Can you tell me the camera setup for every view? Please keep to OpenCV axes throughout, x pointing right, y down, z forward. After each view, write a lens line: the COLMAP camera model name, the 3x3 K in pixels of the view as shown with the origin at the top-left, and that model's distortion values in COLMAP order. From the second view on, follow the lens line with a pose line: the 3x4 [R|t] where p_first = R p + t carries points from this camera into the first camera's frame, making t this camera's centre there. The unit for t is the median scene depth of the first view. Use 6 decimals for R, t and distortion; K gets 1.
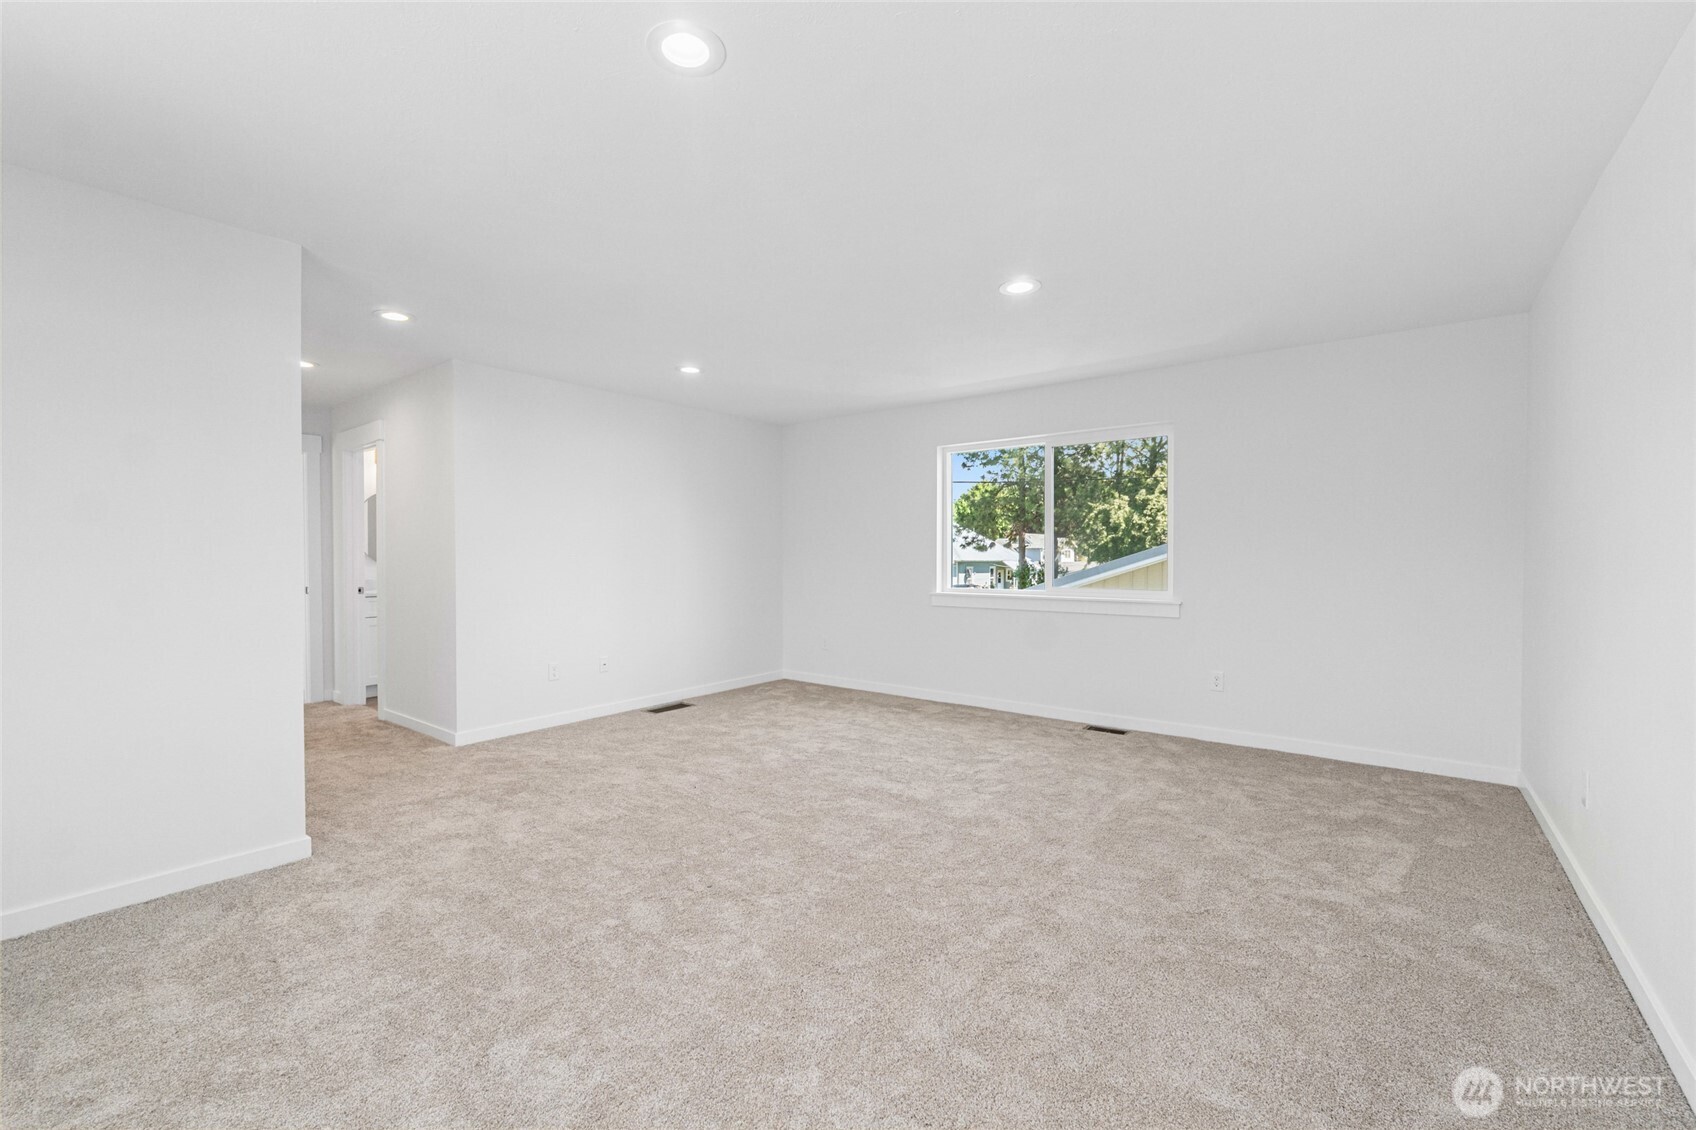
lens RADIAL K [[716.0, 0, 847.9], [0, 716.0, 558.9], [0, 0, 1]] dist [-0.002672, -0.000992]
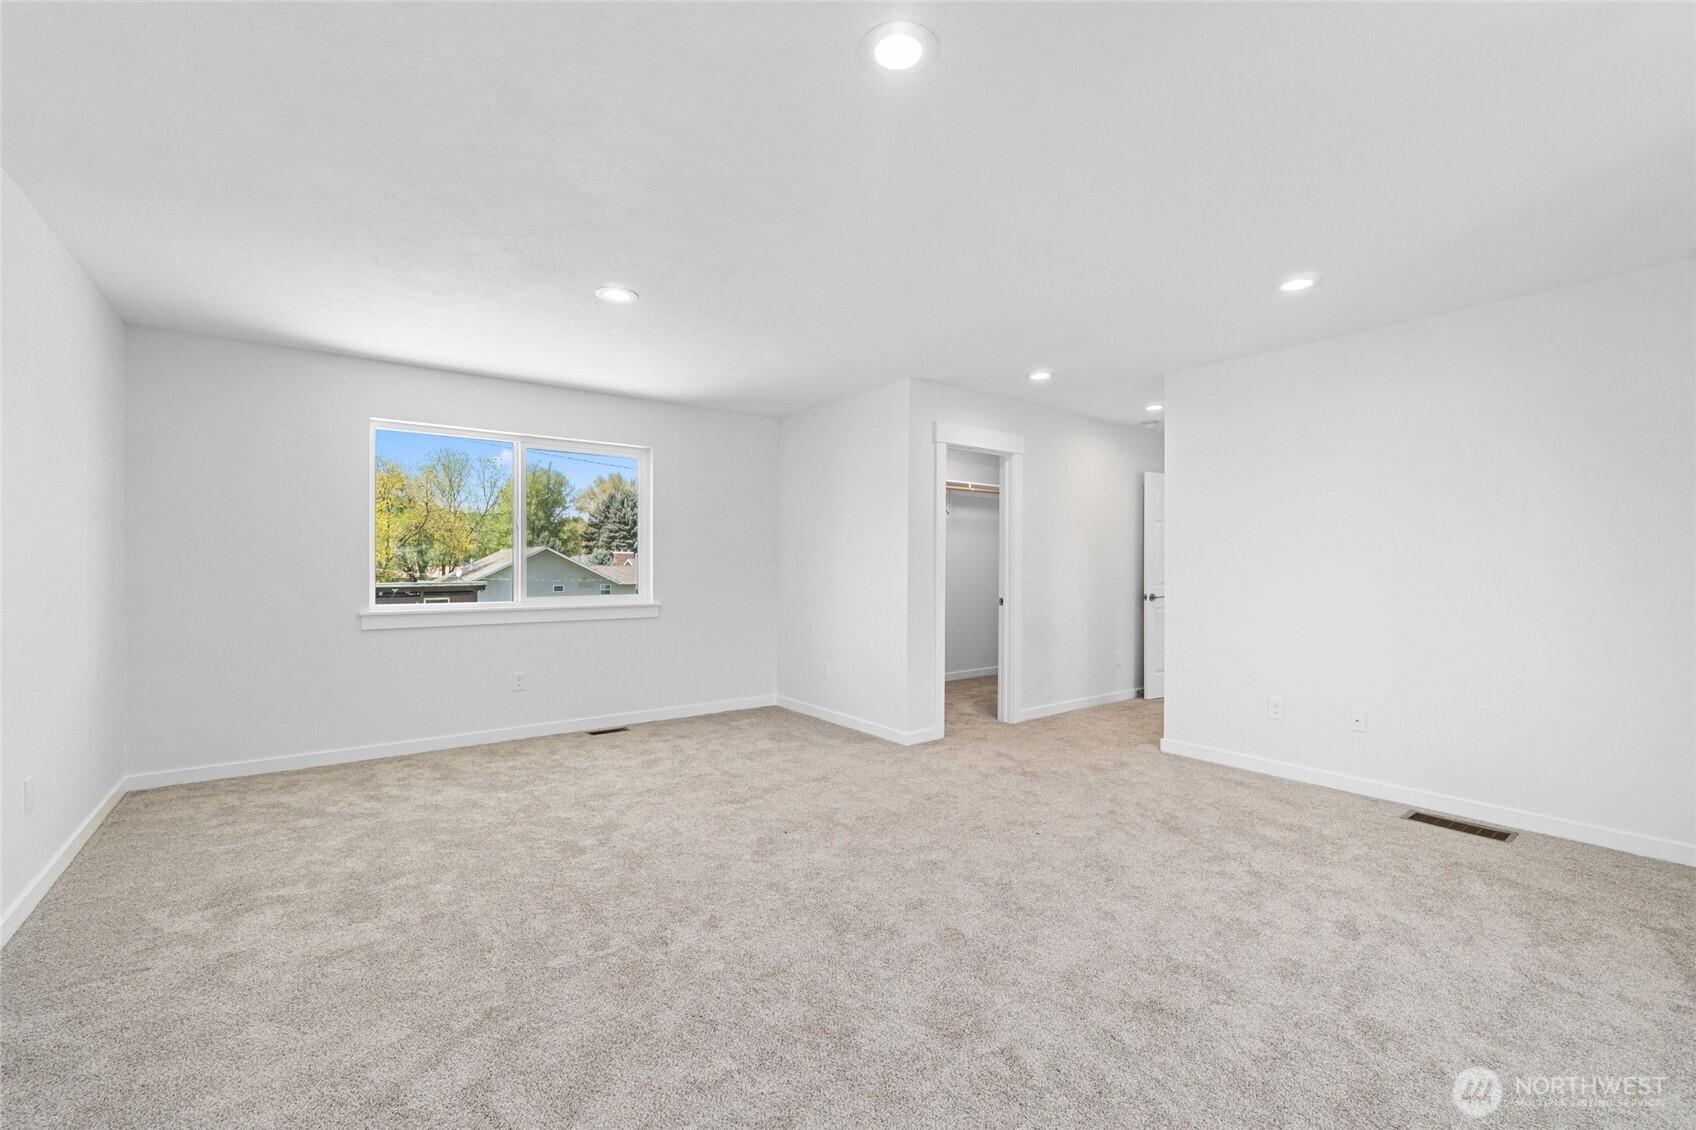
lens RADIAL K [[716.0, 0, 848.8], [0, 716.0, 568.4], [0, 0, 1]] dist [-0.002672, -0.000992]
pose [[-0.275830, 0.005414, -0.961191, 0.628885], [-0.004958, 0.999963, 0.007055, -0.006640], [0.961194, 0.006712, -0.275793, 0.936888]]
